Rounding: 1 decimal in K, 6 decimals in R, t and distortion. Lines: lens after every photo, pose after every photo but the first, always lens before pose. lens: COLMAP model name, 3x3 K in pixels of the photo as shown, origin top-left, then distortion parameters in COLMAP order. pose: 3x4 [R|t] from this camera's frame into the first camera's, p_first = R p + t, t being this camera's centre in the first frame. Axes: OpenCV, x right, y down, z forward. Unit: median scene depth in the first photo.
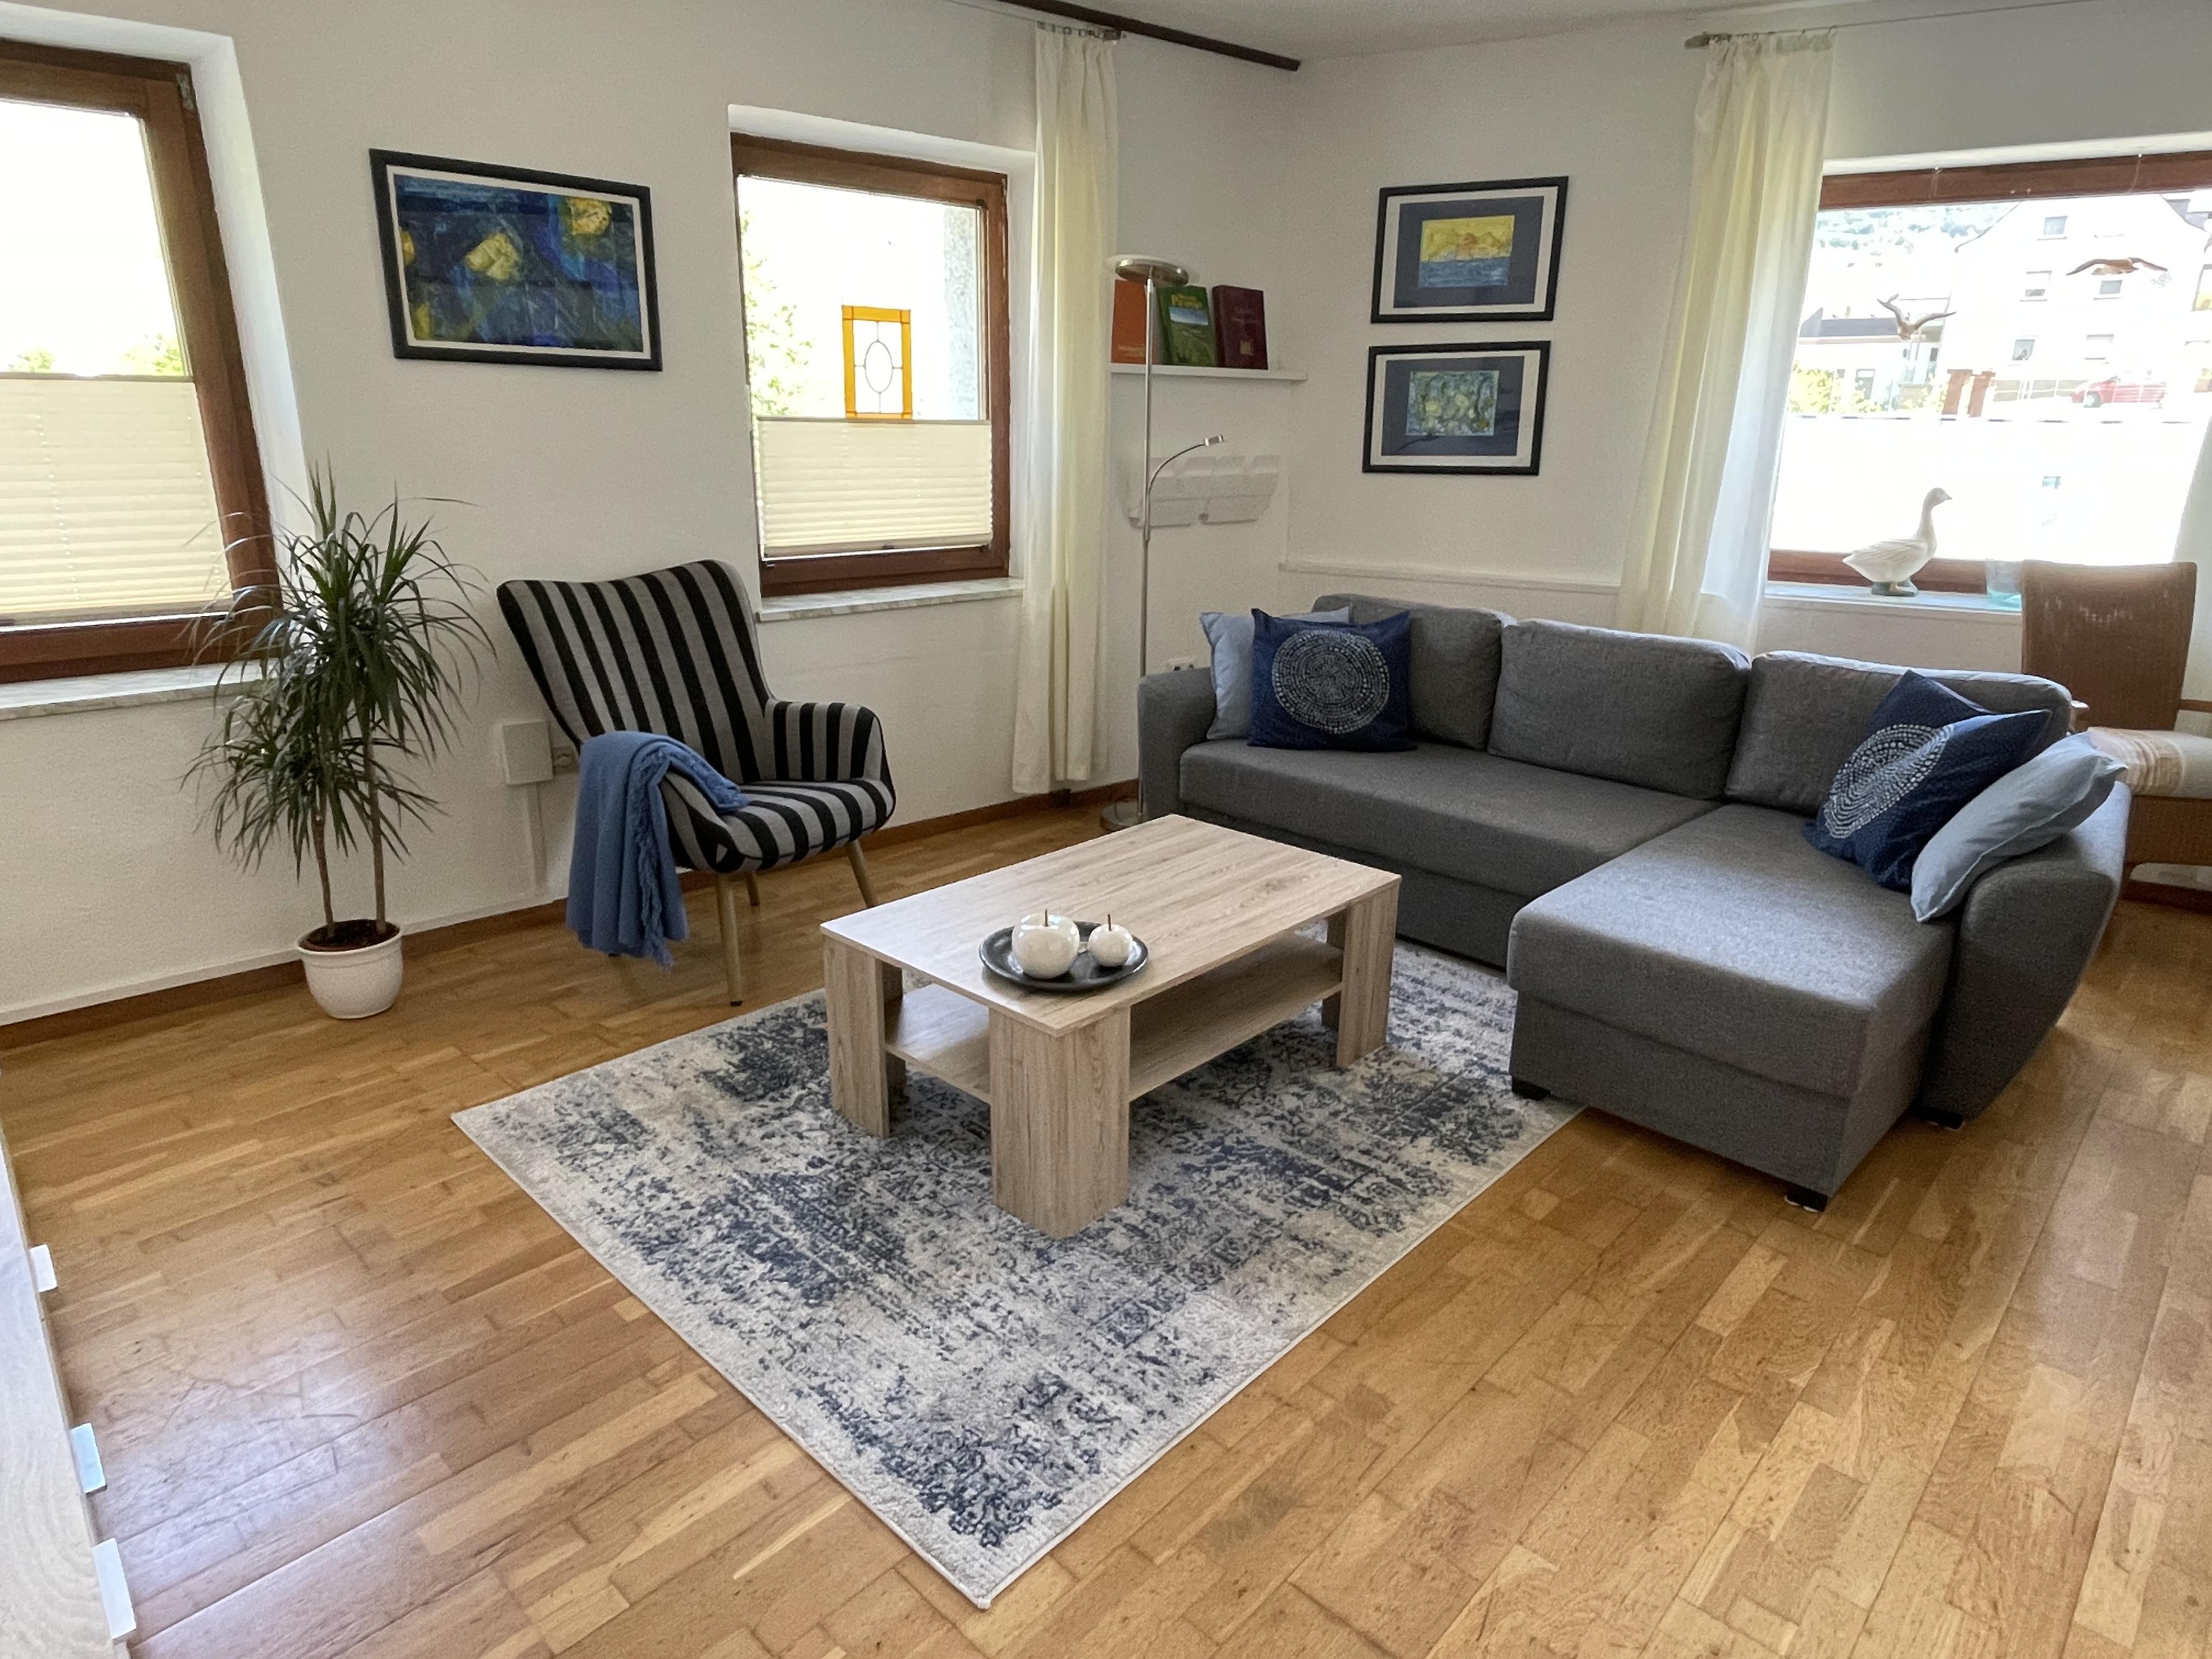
lens RADIAL K [[1338.8, 0, 1100.8], [0, 1338.8, 830.8], [0, 0, 1]] dist [0.002153, 0.002430]
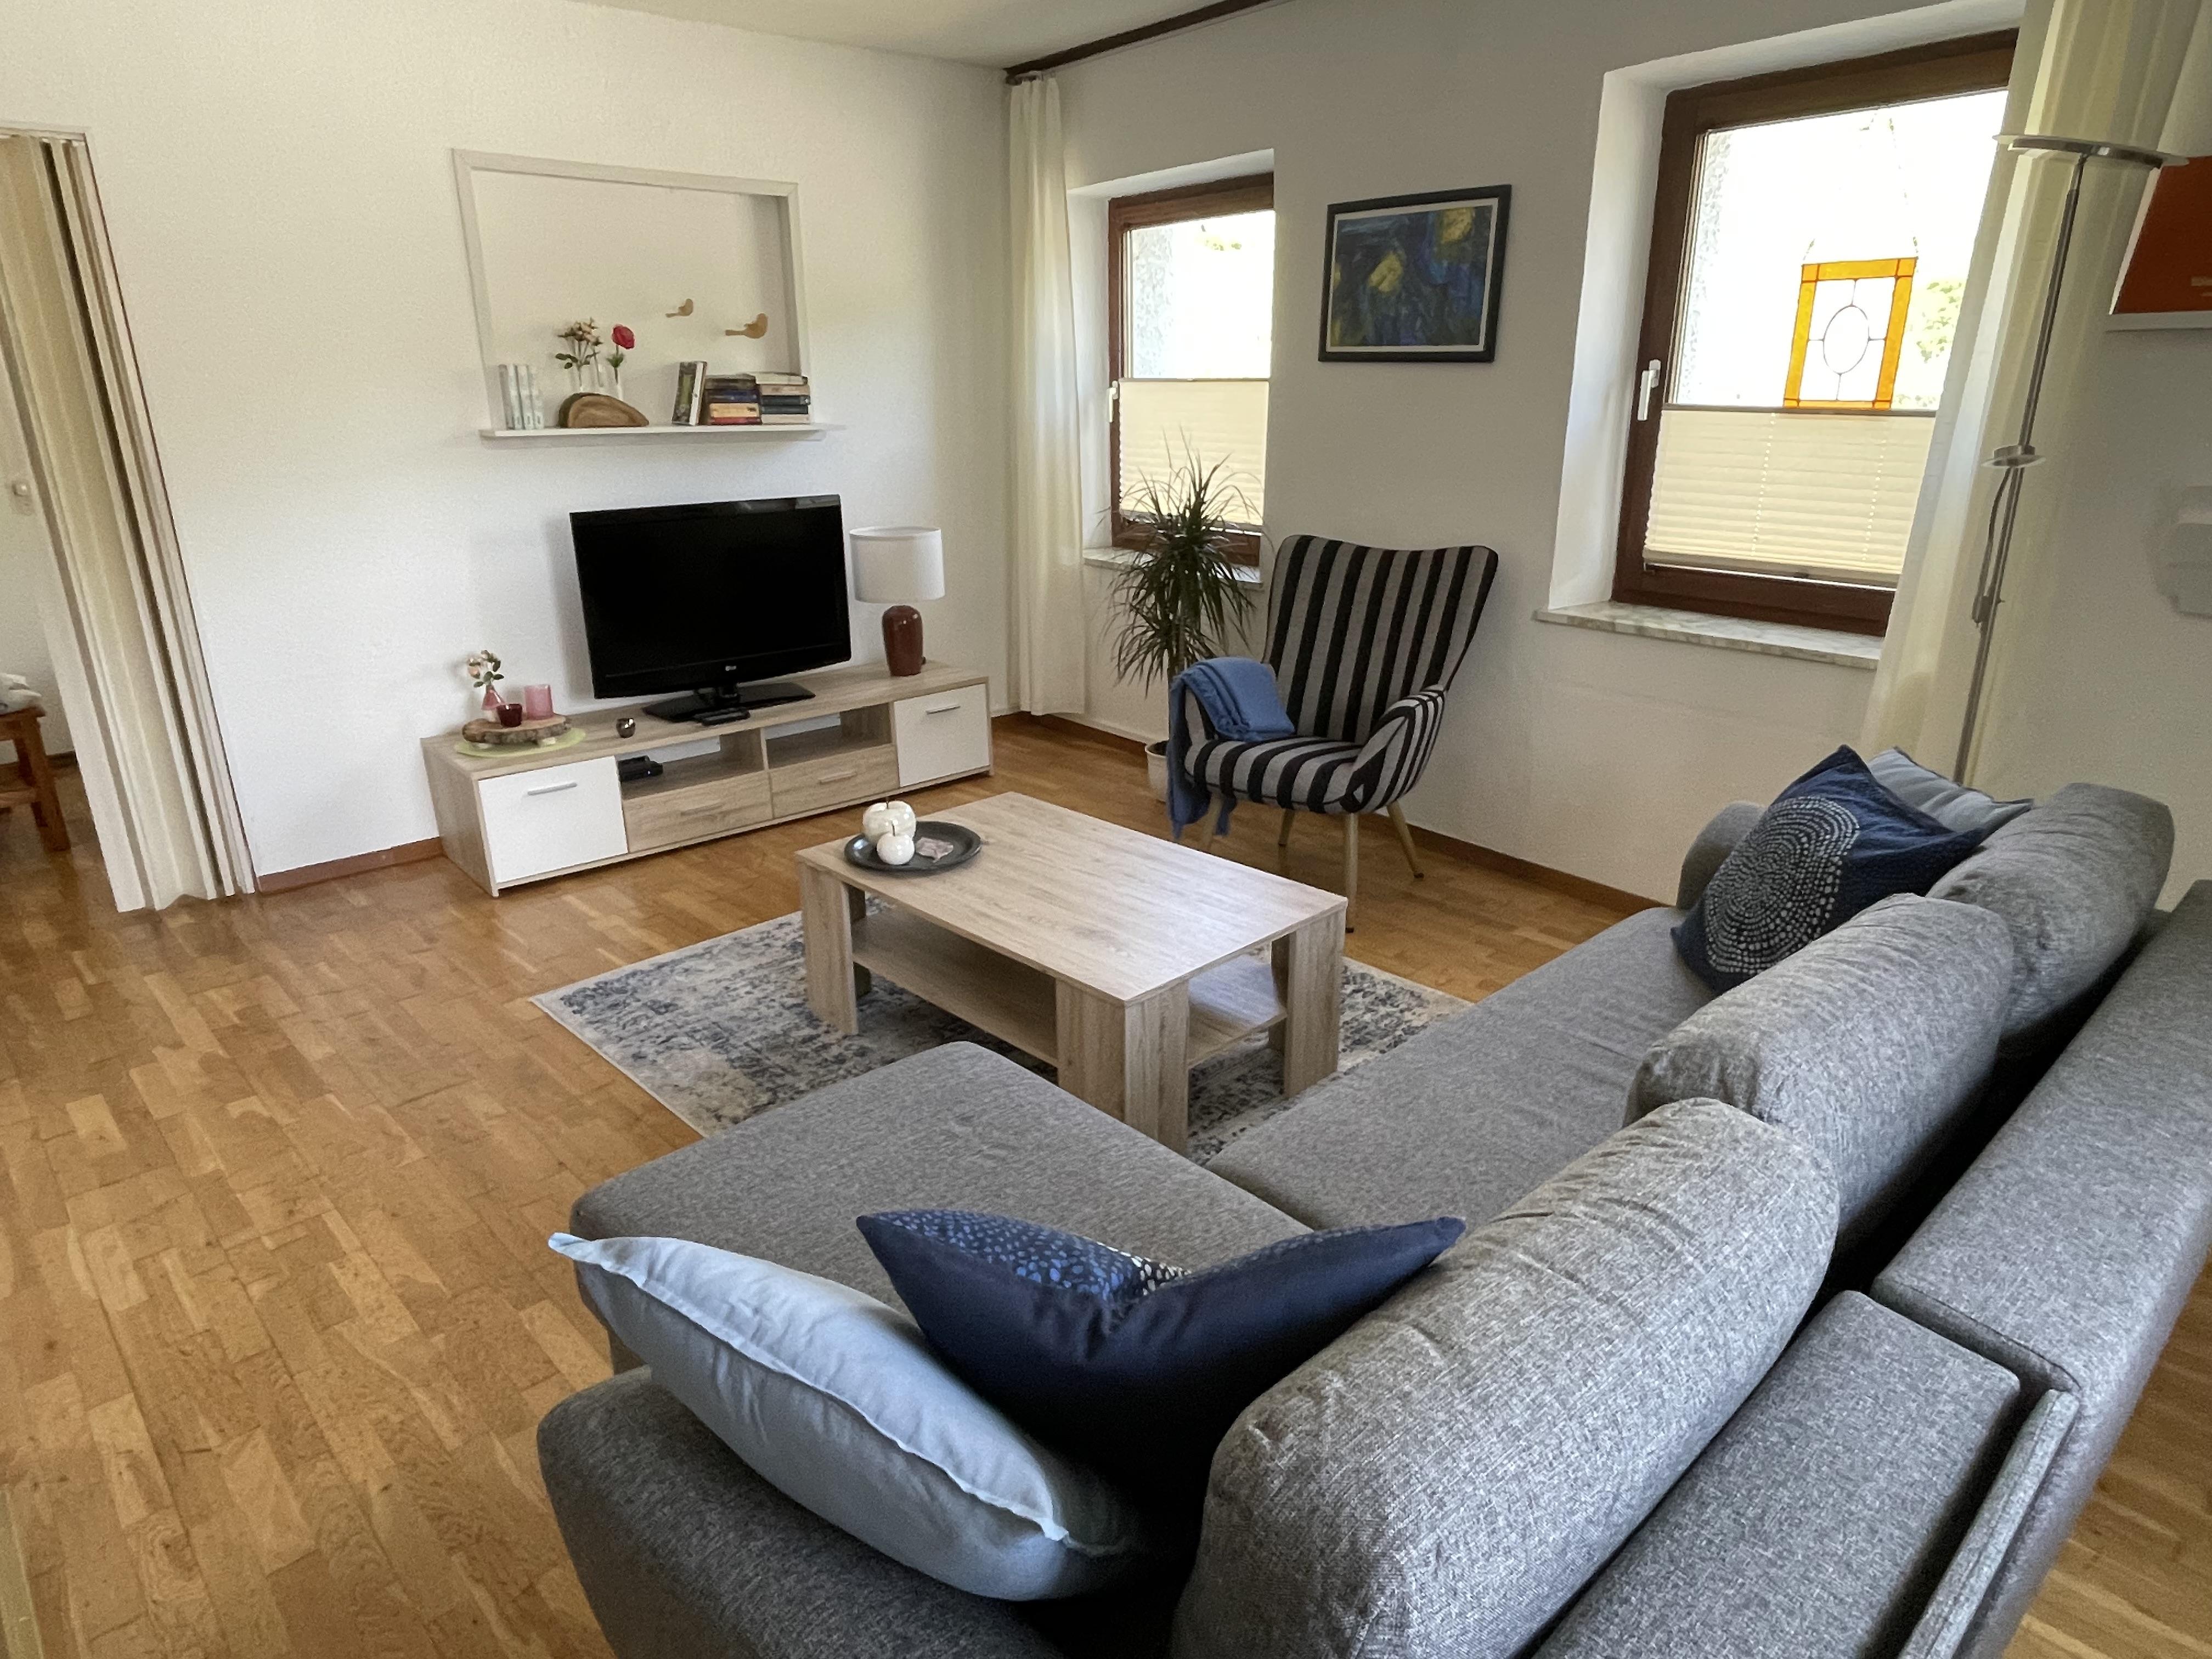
lens RADIAL K [[1338.8, 0, 1100.9], [0, 1338.8, 828.8], [0, 0, 1]] dist [0.002153, 0.002430]
pose [[-0.060692, 0.310652, -0.948584, 0.868893], [-0.290256, 0.903776, 0.314549, -0.278536], [0.955022, 0.294423, 0.035317, 0.853377]]
